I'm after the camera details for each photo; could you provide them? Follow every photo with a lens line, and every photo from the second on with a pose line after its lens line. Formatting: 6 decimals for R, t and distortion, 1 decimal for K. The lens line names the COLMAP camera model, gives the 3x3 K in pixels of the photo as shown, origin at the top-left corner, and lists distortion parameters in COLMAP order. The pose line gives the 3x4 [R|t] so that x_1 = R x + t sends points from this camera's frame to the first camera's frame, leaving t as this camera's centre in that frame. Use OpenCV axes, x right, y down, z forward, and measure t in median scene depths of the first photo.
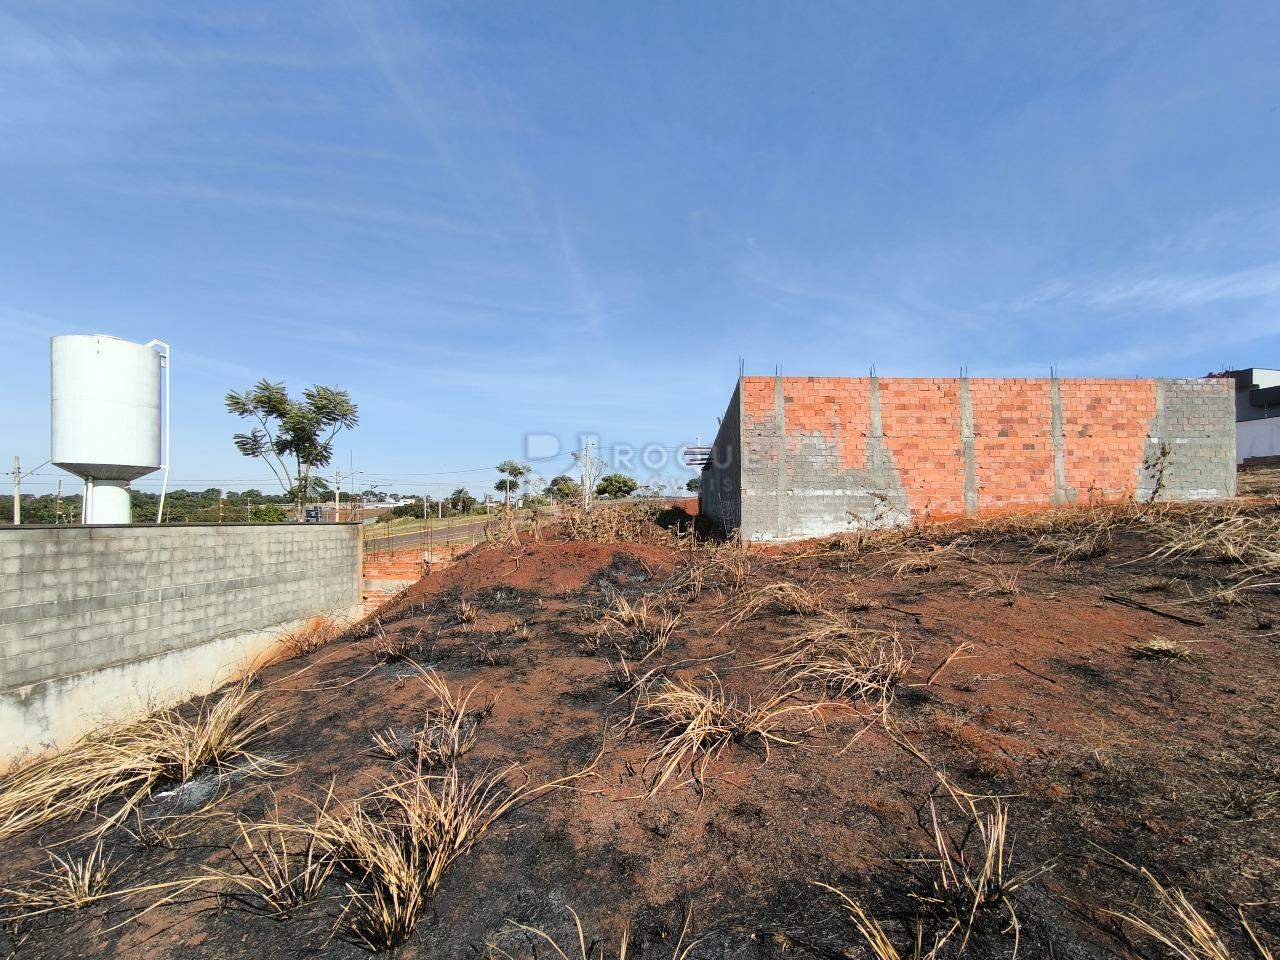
lens RADIAL K [[703.5, 0, 683.5], [0, 703.5, 513.8], [0, 0, 1]] dist [-0.003372, 0.003970]
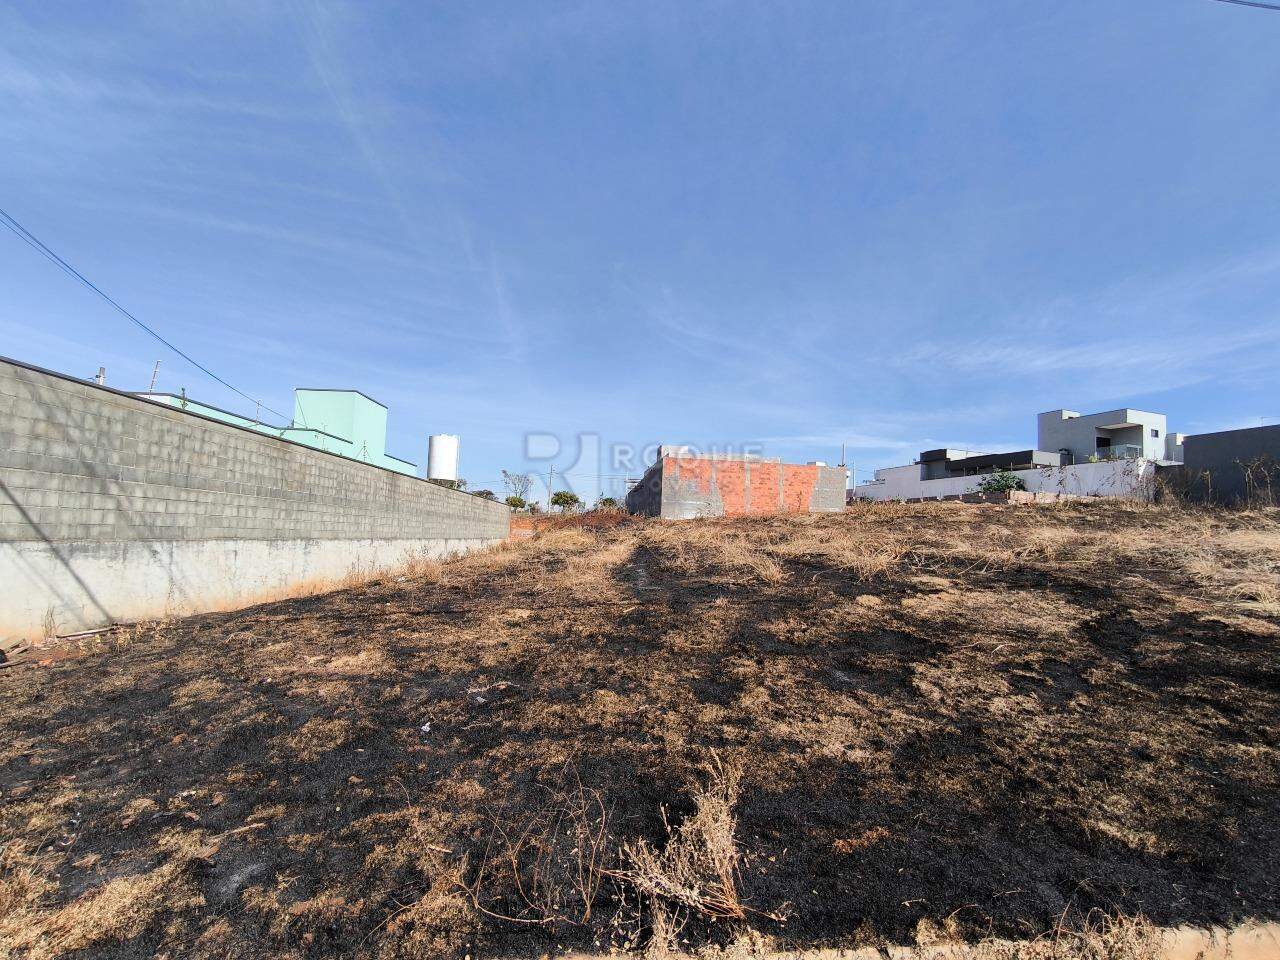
lens RADIAL K [[703.5, 0, 619.2], [0, 703.5, 486.8], [0, 0, 1]] dist [-0.003372, 0.003970]
pose [[0.997803, 0.049403, 0.044151, -0.158721], [-0.046229, 0.996458, -0.070246, 0.087689], [-0.047465, 0.068050, 0.996552, -1.307163]]
